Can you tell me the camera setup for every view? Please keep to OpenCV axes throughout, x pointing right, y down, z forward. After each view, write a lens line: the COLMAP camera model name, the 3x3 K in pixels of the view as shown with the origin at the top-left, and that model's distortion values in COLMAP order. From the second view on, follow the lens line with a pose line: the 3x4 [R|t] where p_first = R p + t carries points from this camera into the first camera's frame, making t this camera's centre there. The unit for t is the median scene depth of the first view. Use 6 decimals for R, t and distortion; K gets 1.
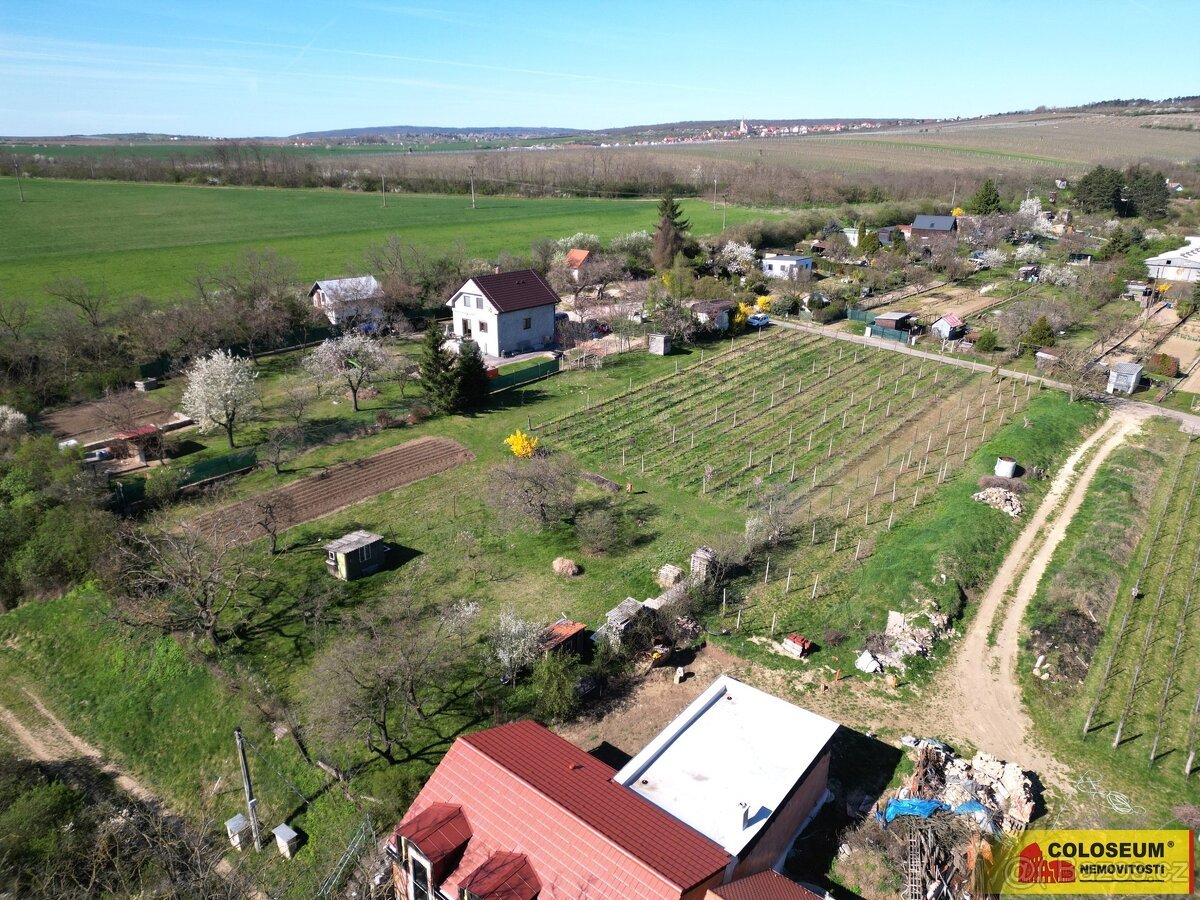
lens RADIAL K [[829.5, 0, 600.0], [0, 829.5, 450.0], [0, 0, 1]] dist [0.071599, -0.061156]
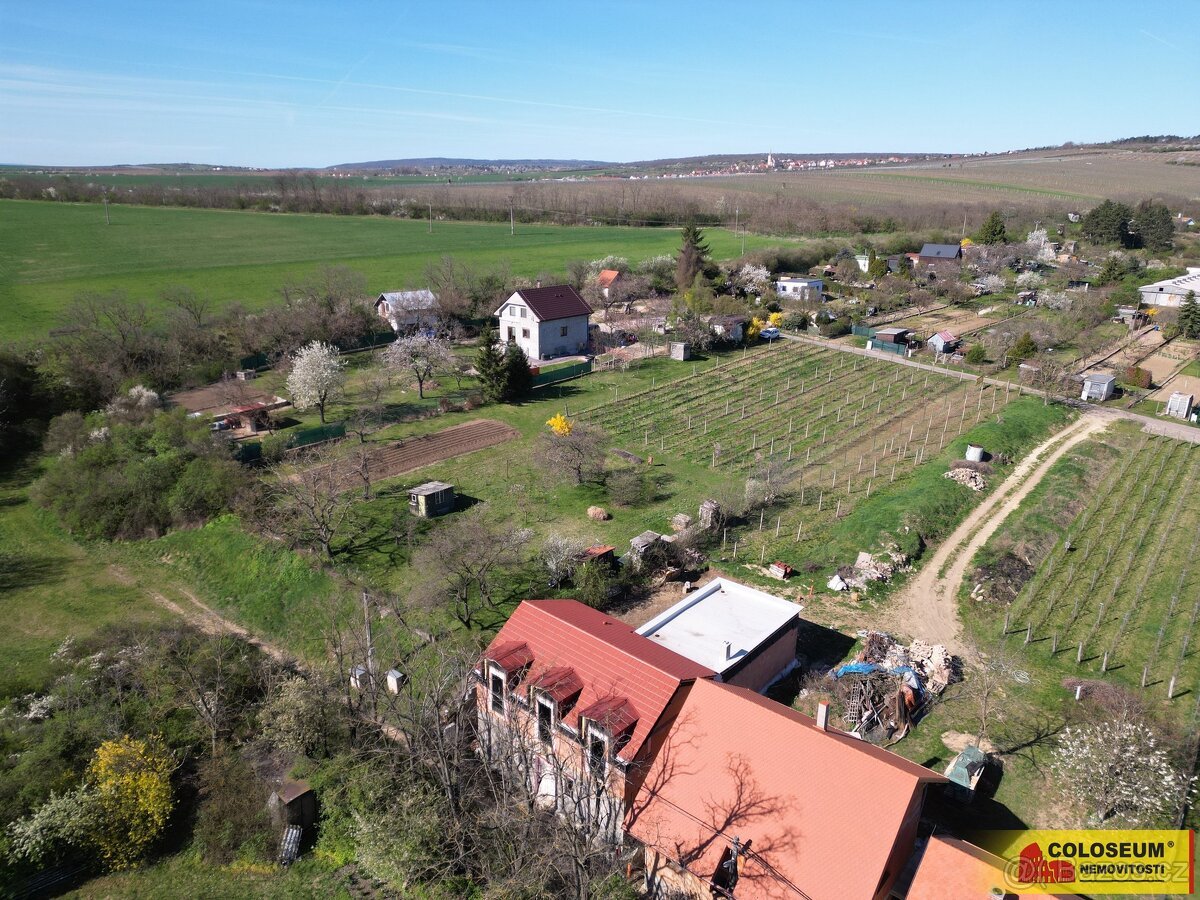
lens RADIAL K [[829.5, 0, 600.0], [0, 829.5, 450.0], [0, 0, 1]] dist [0.071599, -0.061156]
pose [[0.999442, 0.016013, -0.029297, -0.002473], [-0.017004, 0.999280, -0.033902, 0.060757], [0.028733, 0.034382, 0.998996, -0.166833]]
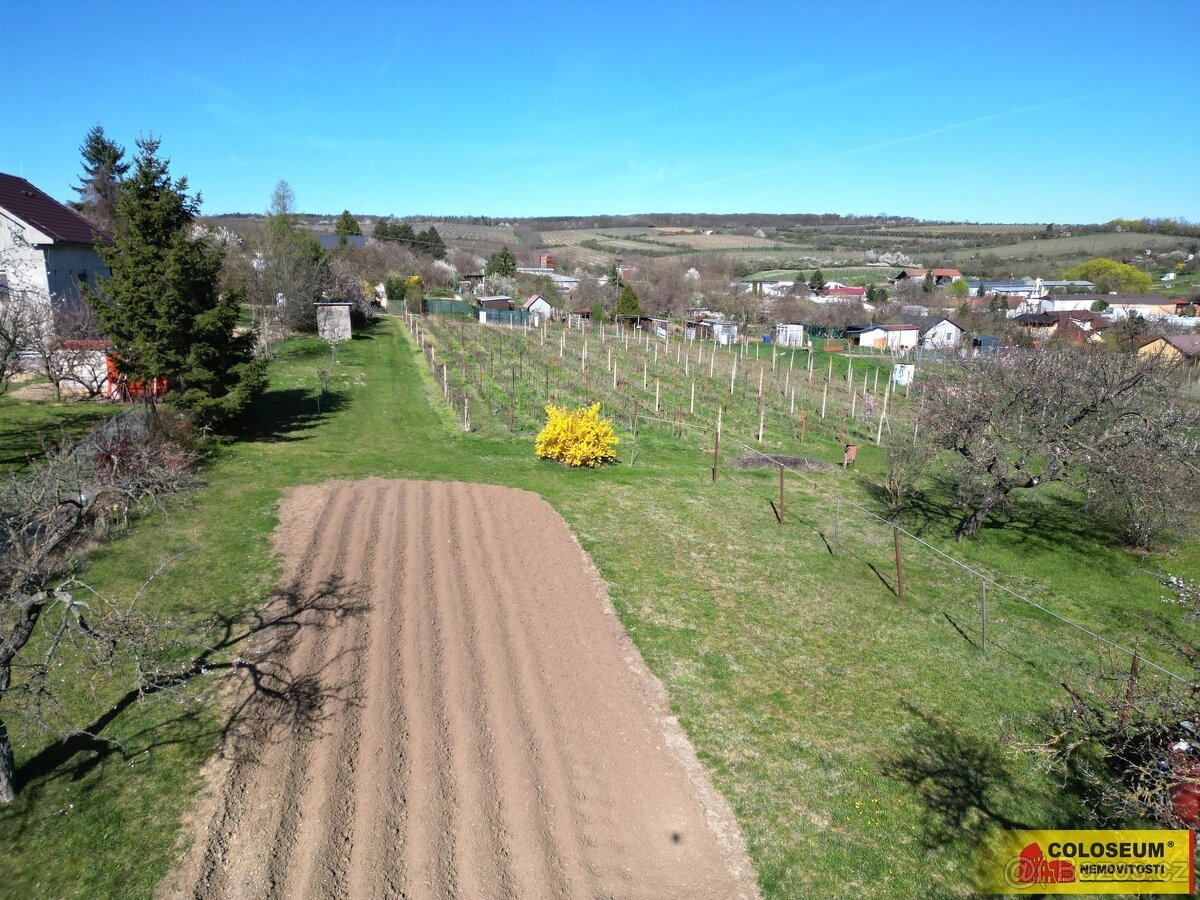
lens RADIAL K [[829.5, 0, 600.0], [0, 829.5, 450.0], [0, 0, 1]] dist [0.071599, -0.061156]
pose [[0.603375, -0.183135, 0.776144, -0.343638], [0.281136, 0.959636, 0.007875, 0.001311], [-0.746258, 0.213450, 0.630506, 0.671191]]
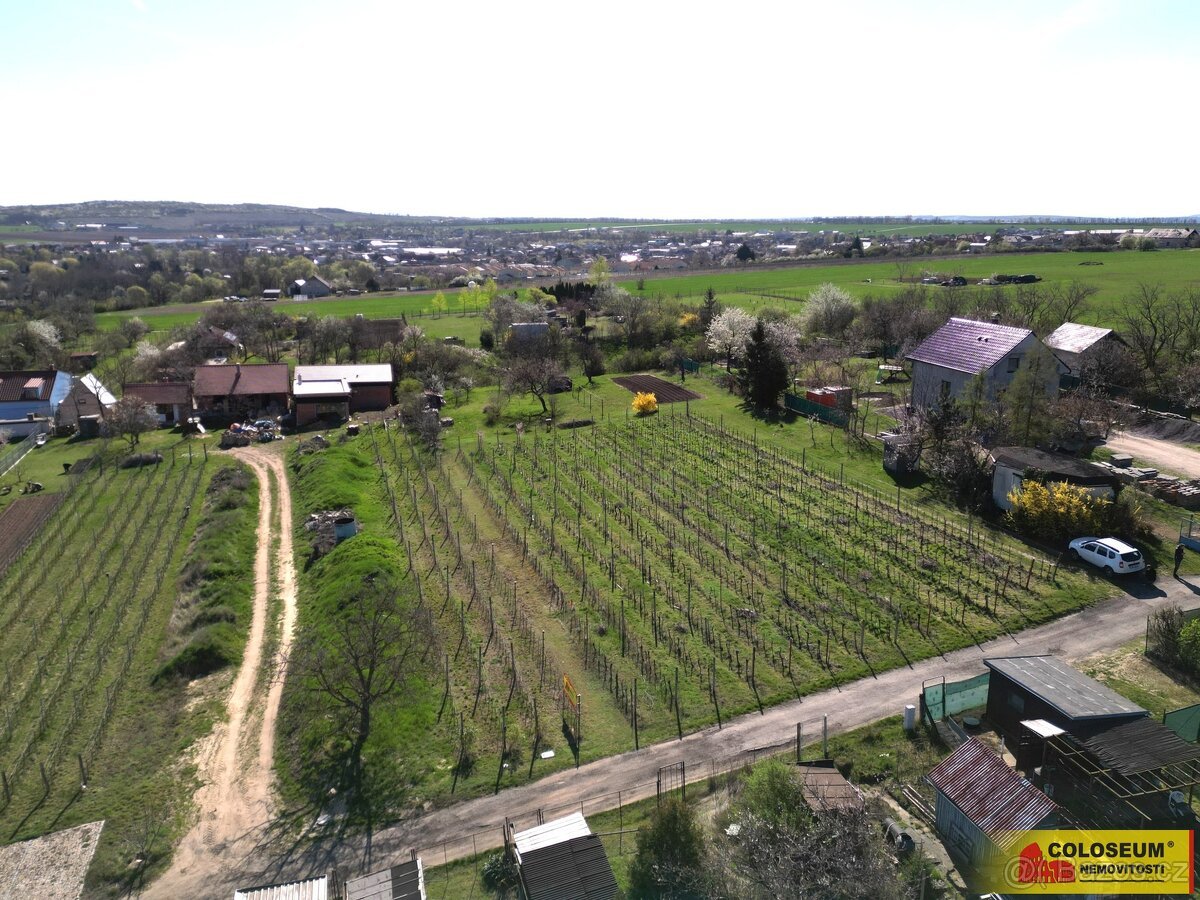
lens RADIAL K [[990.0, 0, 605.2], [0, 990.0, 472.7], [0, 0, 1]] dist [0.024776, -0.005053]
pose [[-0.584349, 0.191321, -0.788627, 1.004089], [-0.287047, 0.860252, 0.421390, -0.463475], [0.759039, 0.472612, -0.447769, 1.486759]]
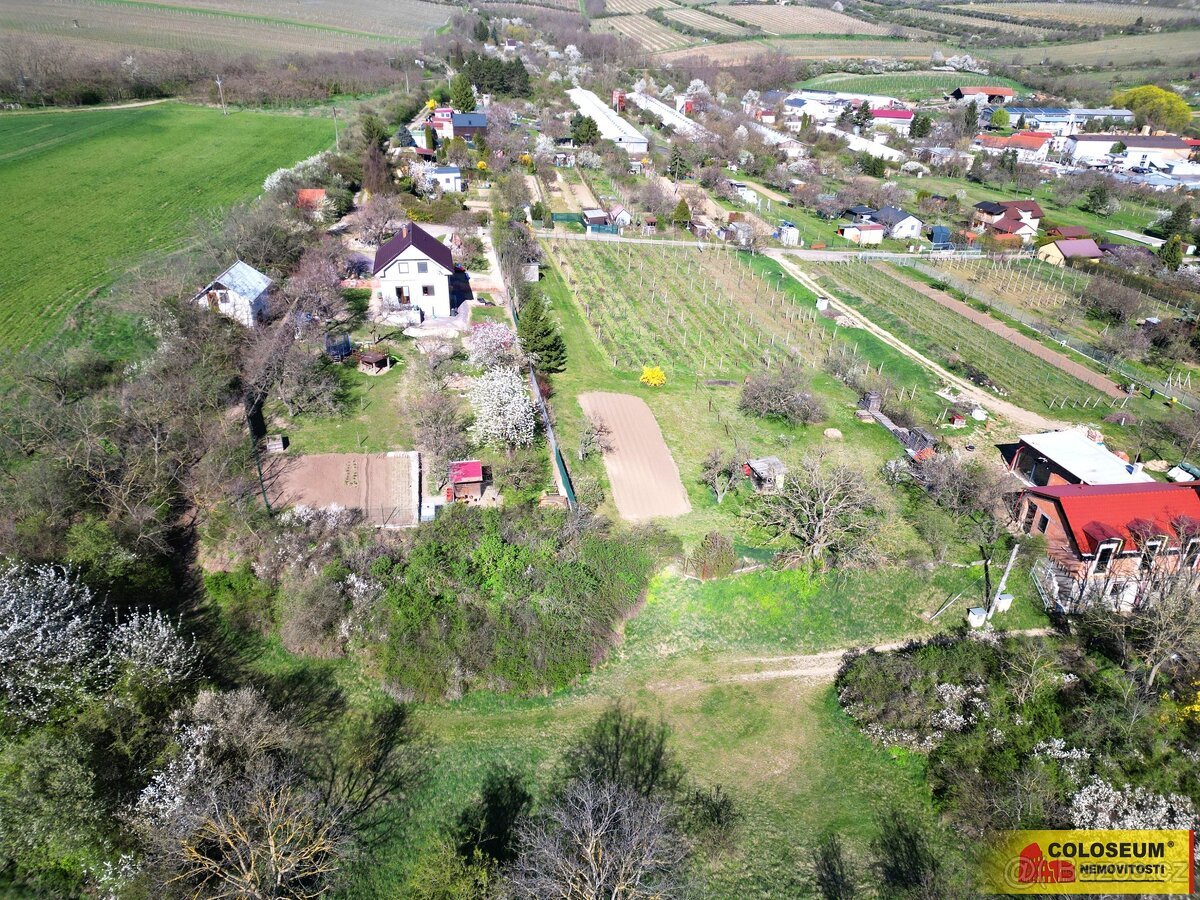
lens RADIAL K [[829.5, 0, 600.0], [0, 829.5, 450.0], [0, 0, 1]] dist [0.071599, -0.061156]
pose [[0.656944, -0.345588, 0.670070, -0.885969], [0.243220, 0.938385, 0.245515, -0.195953], [-0.713631, 0.001685, 0.700520, 0.185043]]
